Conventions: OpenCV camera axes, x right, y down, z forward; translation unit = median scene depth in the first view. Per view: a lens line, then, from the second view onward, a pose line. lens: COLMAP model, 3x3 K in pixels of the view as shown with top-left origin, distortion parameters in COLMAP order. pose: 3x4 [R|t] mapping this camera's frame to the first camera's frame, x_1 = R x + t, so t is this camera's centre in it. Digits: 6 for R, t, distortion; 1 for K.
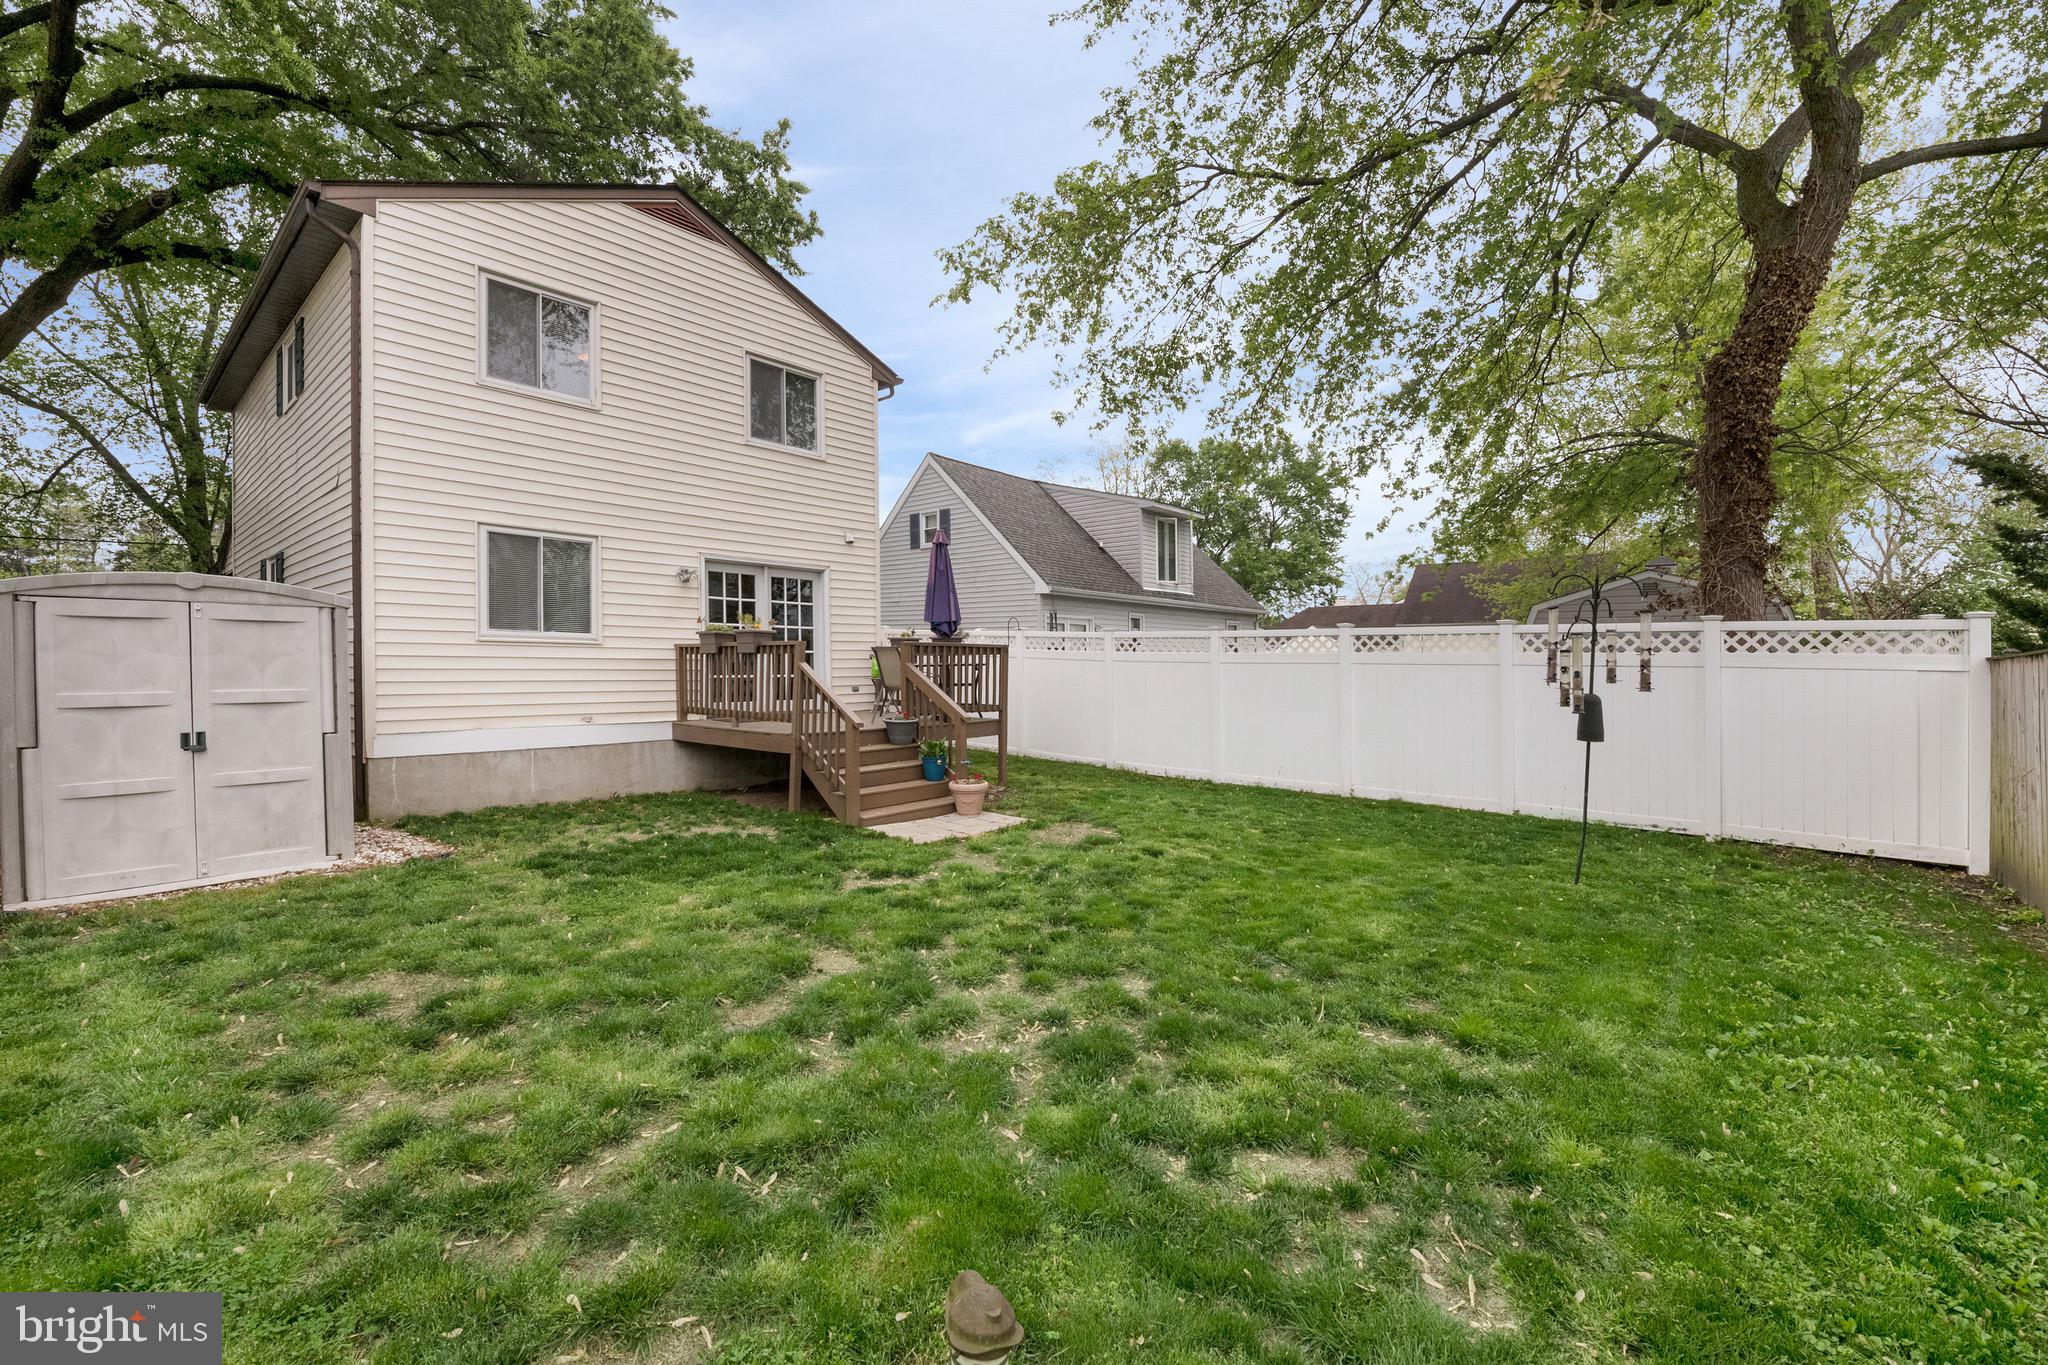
lens RADIAL K [[807.4, 0, 1024.4], [0, 807.4, 680.5], [0, 0, 1]] dist [-0.014724, -0.000368]
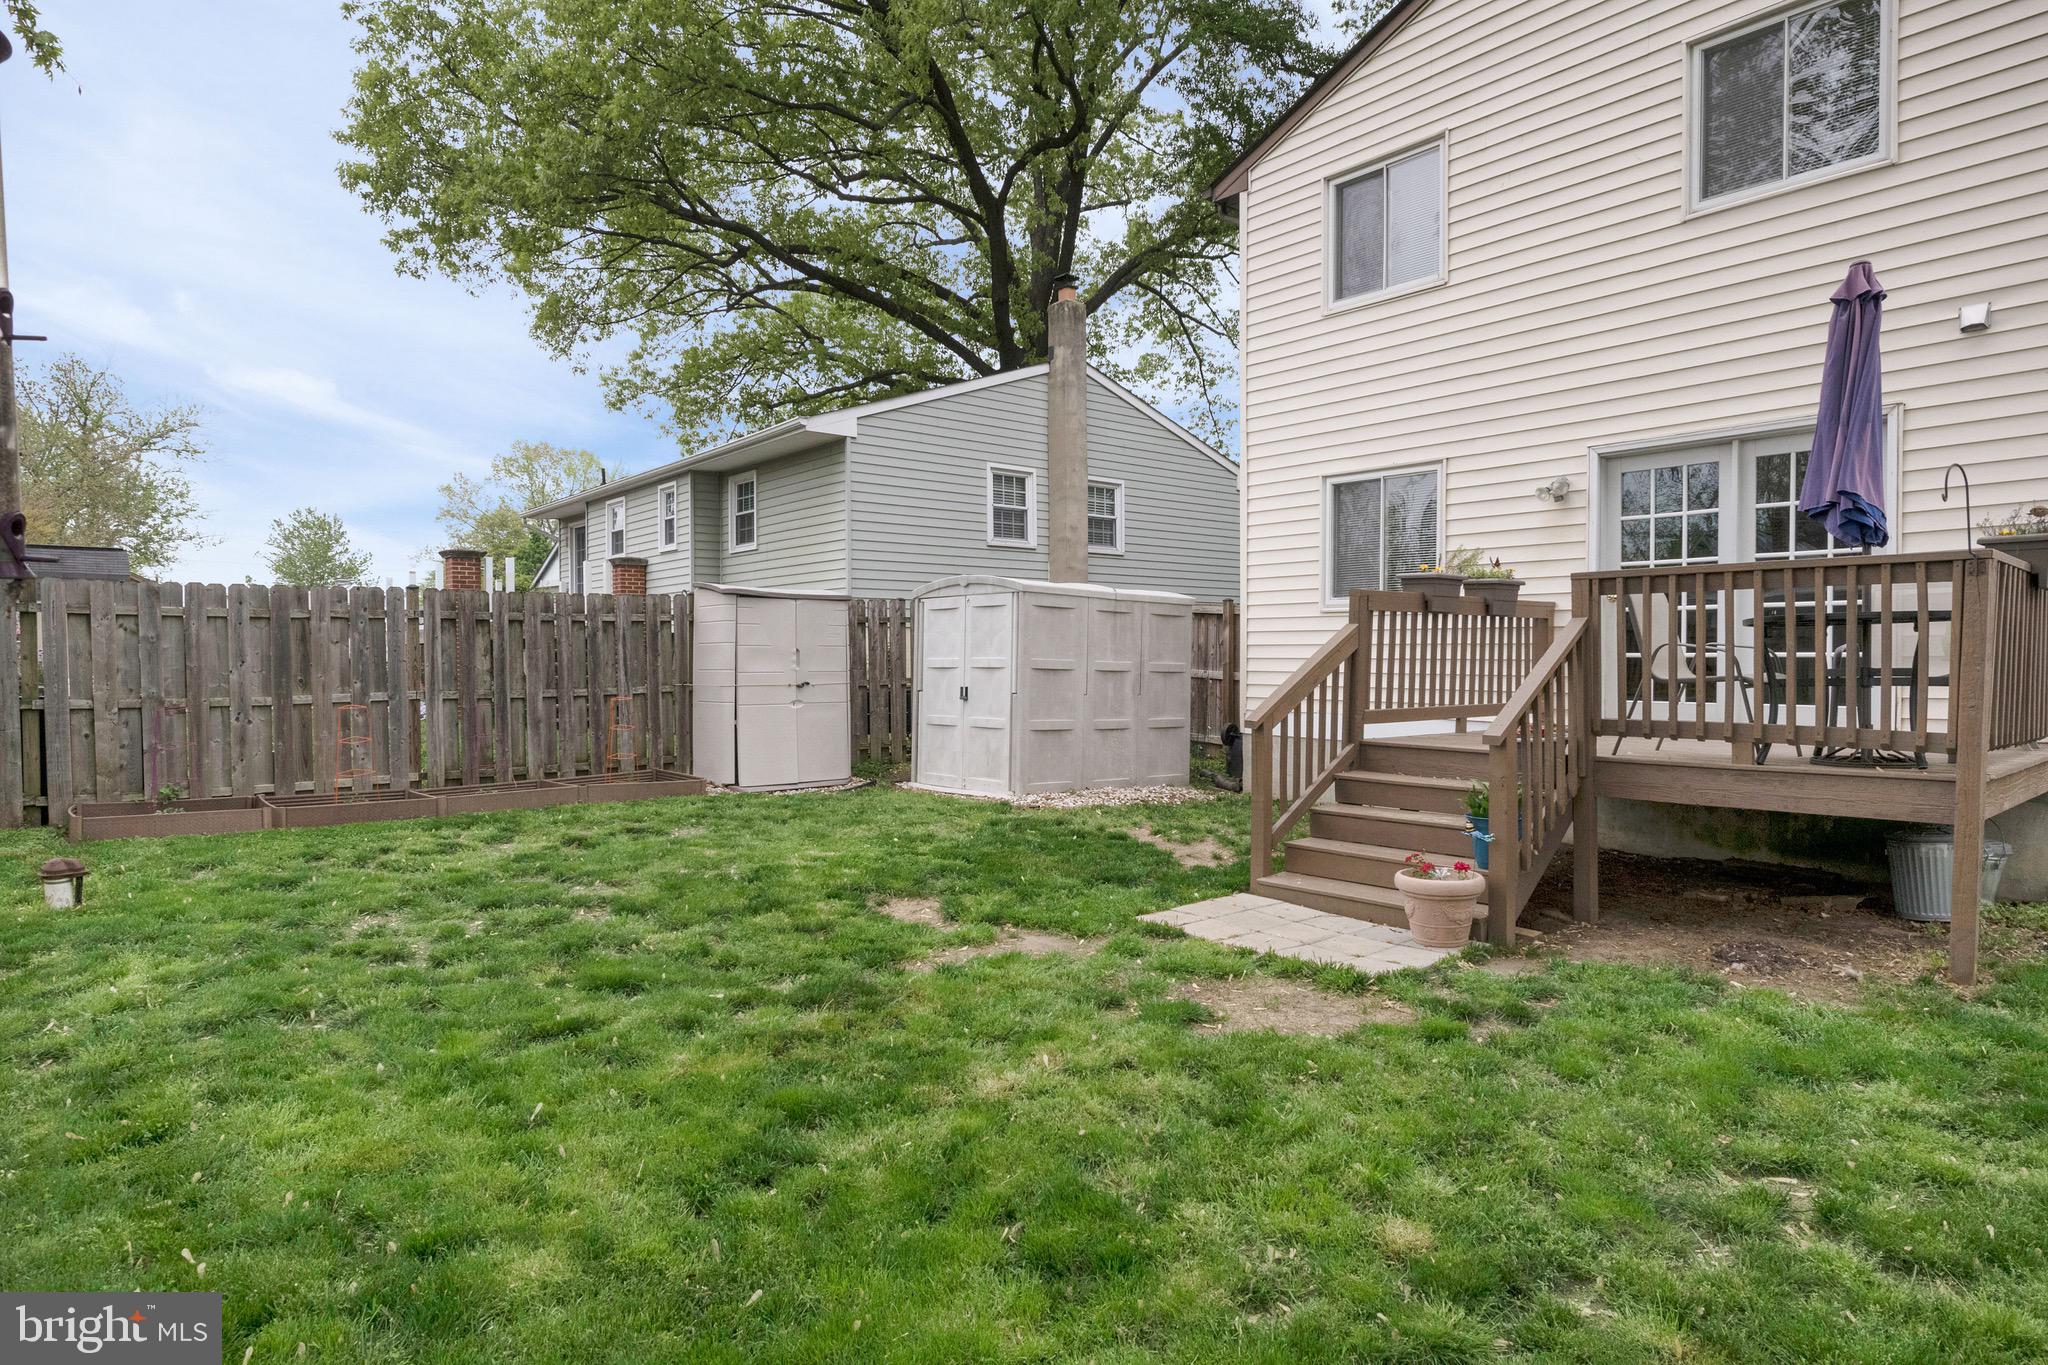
lens RADIAL K [[1137.6, 0, 1020.8], [0, 1137.6, 682.9], [0, 0, 1]] dist [-0.004222, 0.000745]
pose [[-0.182867, 0.032947, -0.982585, 0.569950], [-0.016365, 0.999198, 0.036549, -0.012151], [0.983001, 0.022763, -0.182182, 0.859111]]
